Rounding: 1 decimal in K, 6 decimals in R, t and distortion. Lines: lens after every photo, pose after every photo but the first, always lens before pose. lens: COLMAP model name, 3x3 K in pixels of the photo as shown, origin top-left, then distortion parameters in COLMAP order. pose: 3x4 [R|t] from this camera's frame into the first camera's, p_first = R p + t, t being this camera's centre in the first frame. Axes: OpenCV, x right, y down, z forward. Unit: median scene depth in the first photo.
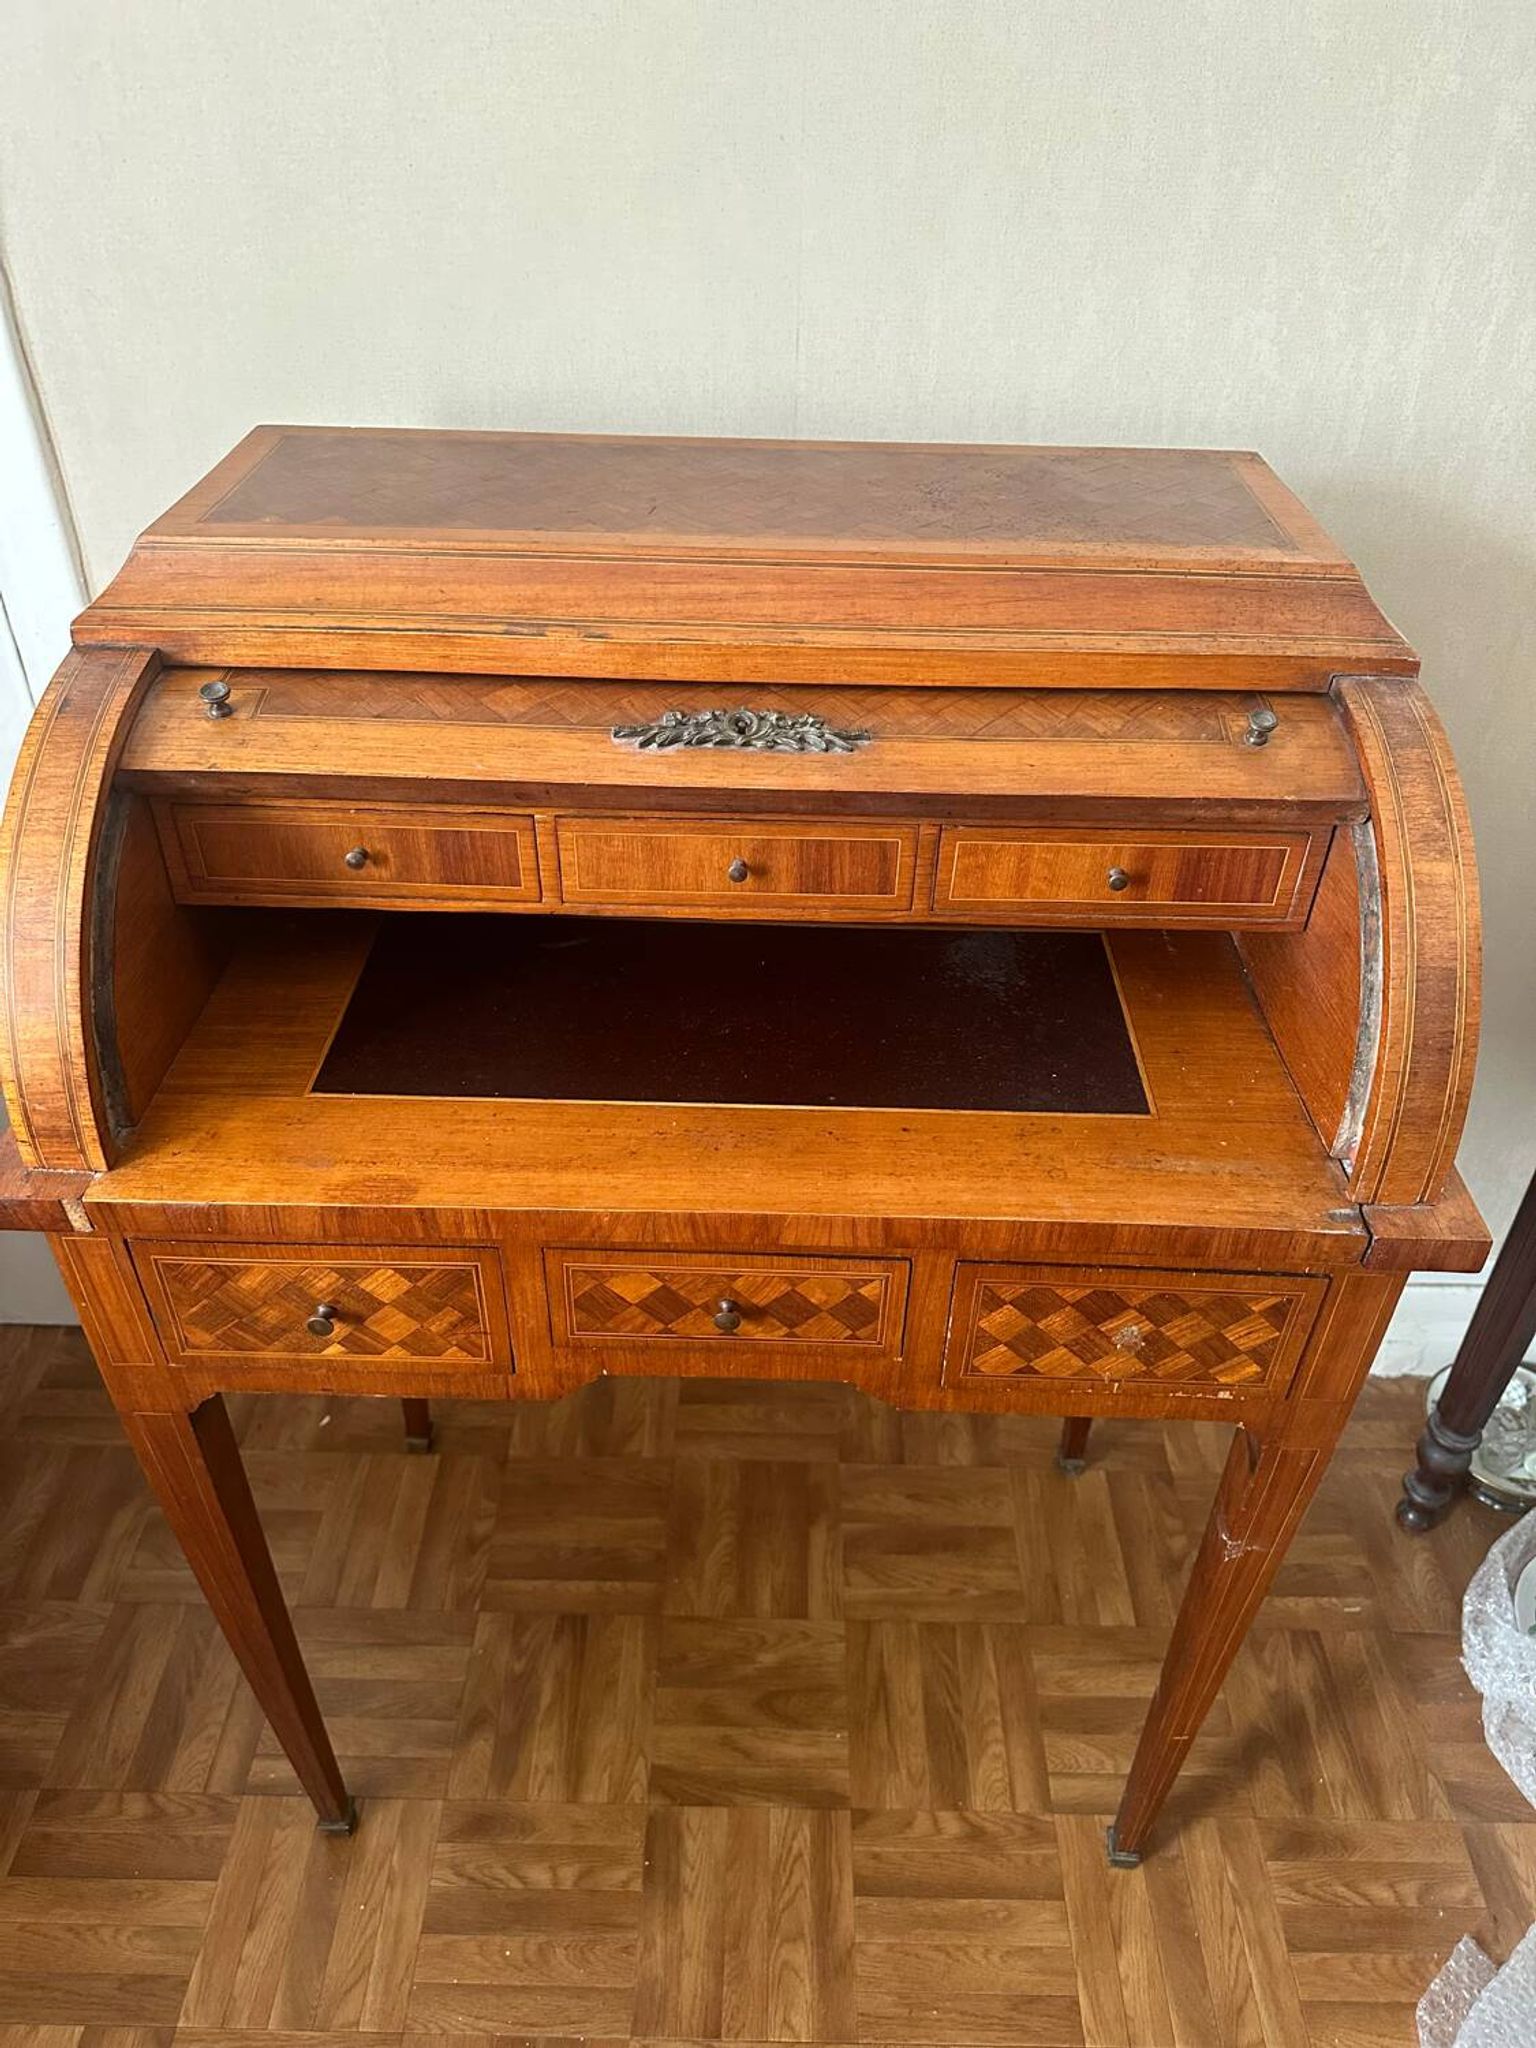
lens RADIAL K [[1488.0, 0, 768.2], [0, 1488.0, 1033.1], [0, 0, 1]] dist [0.021657, -0.033675]
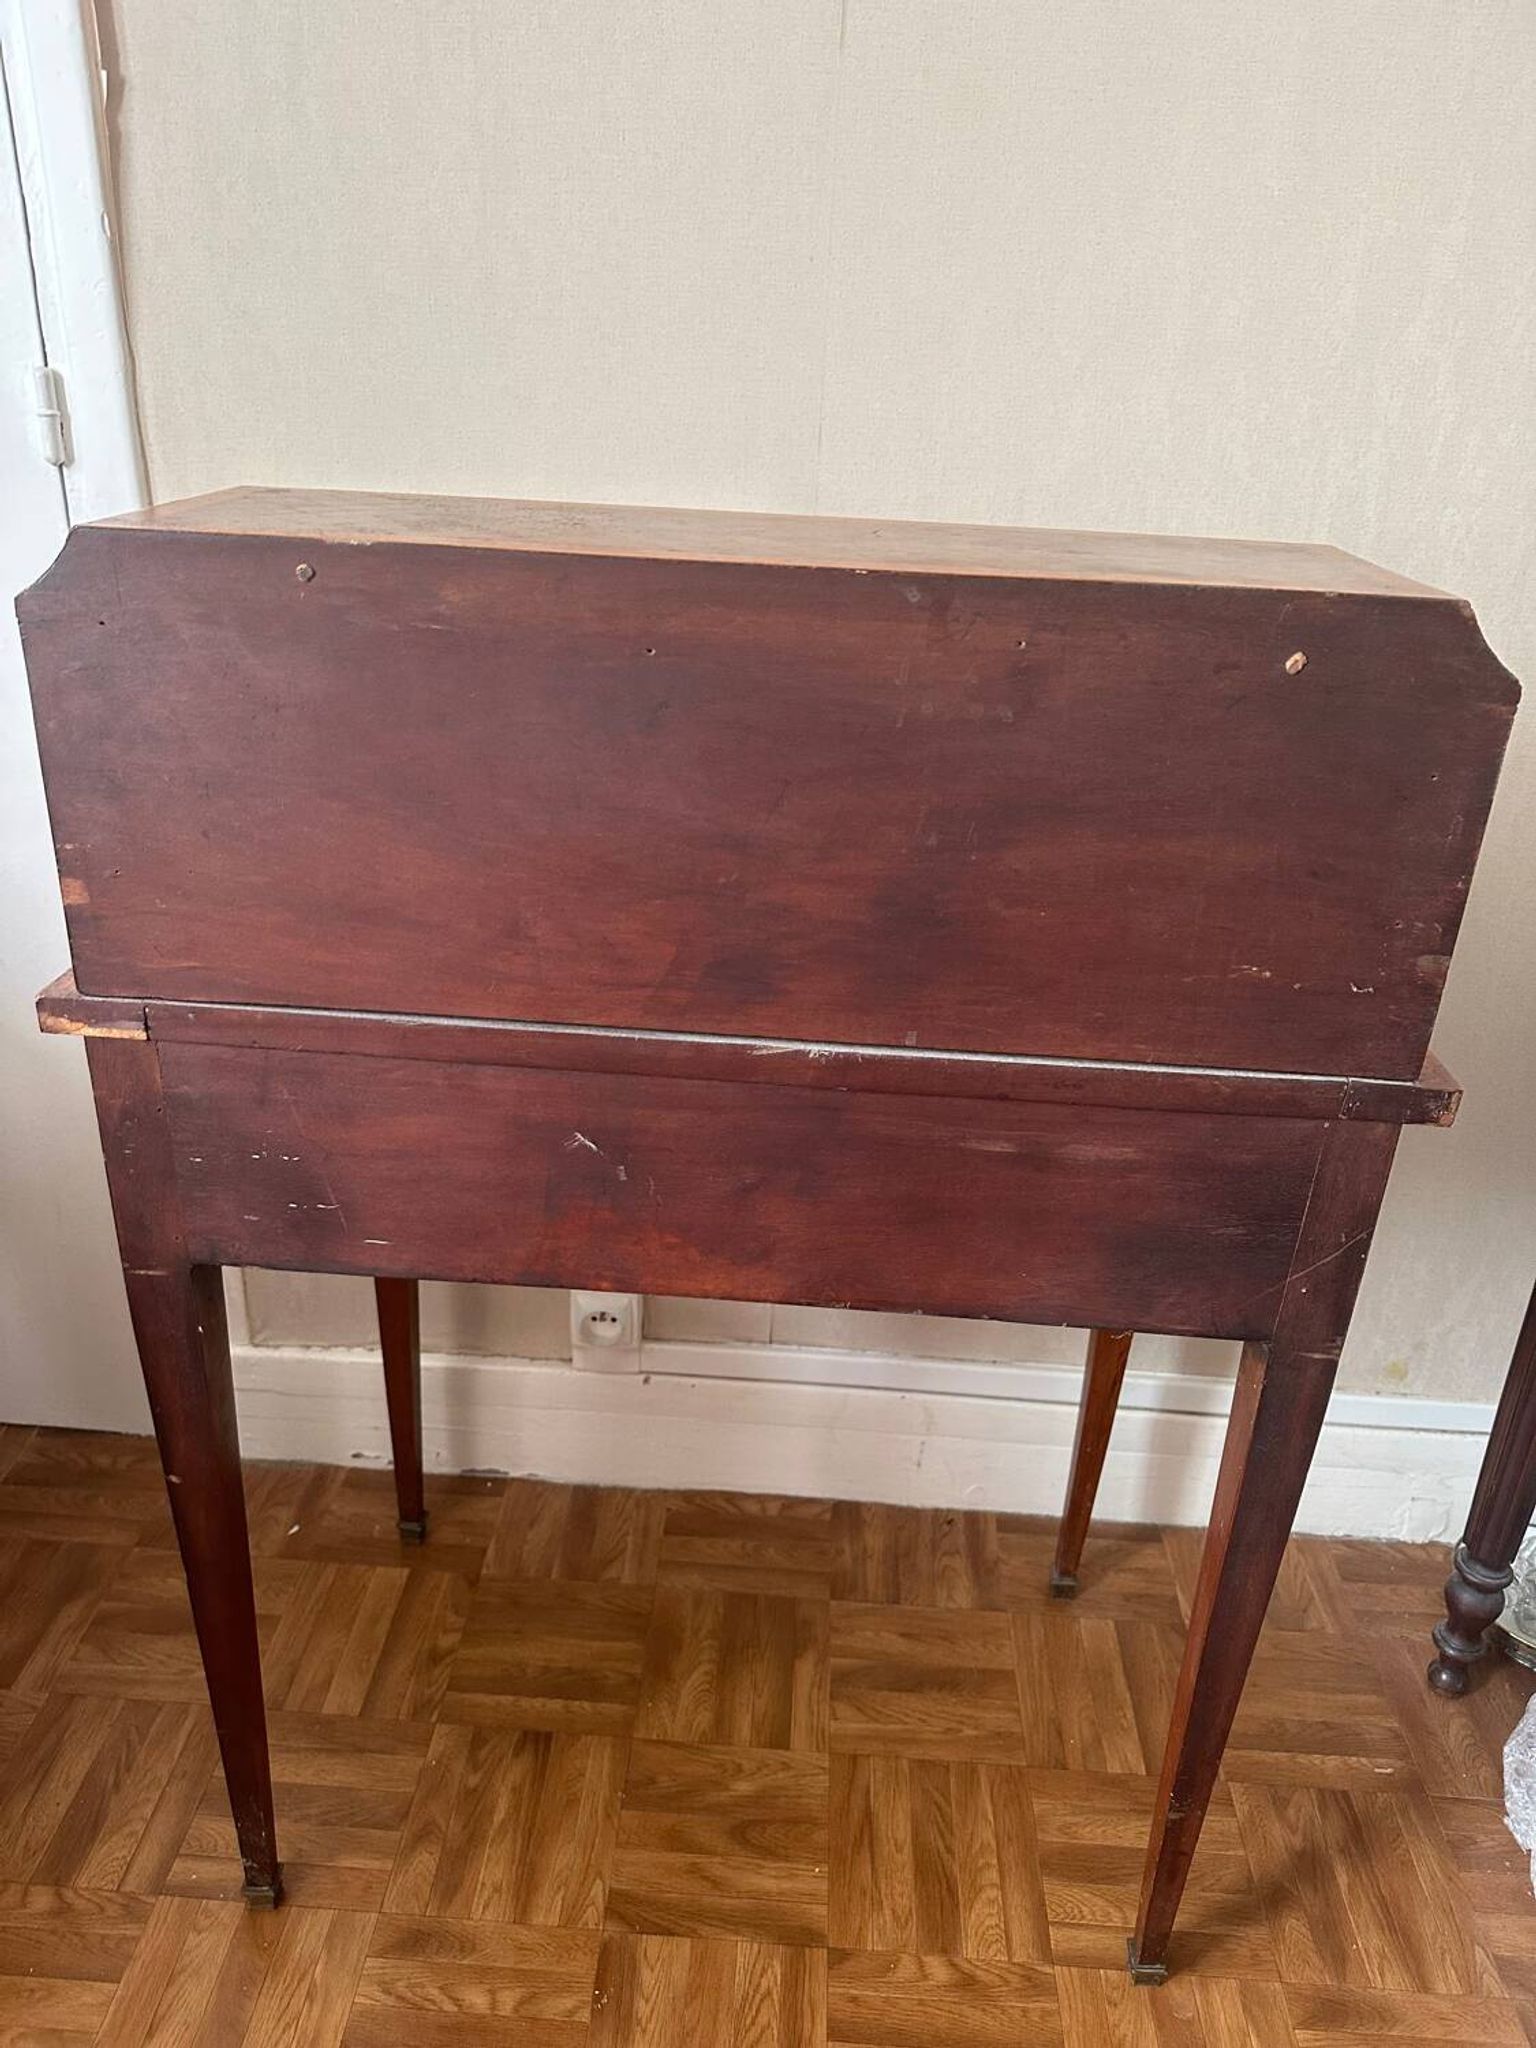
lens RADIAL K [[1487.5, 0, 764.7], [0, 1487.5, 1030.8], [0, 0, 1]] dist [0.005919, -0.010376]
pose [[0.999022, 0.038380, -0.021960, 0.017510], [-0.042323, 0.973778, -0.223530, 0.201610], [0.012805, 0.224241, 0.974450, 0.003953]]
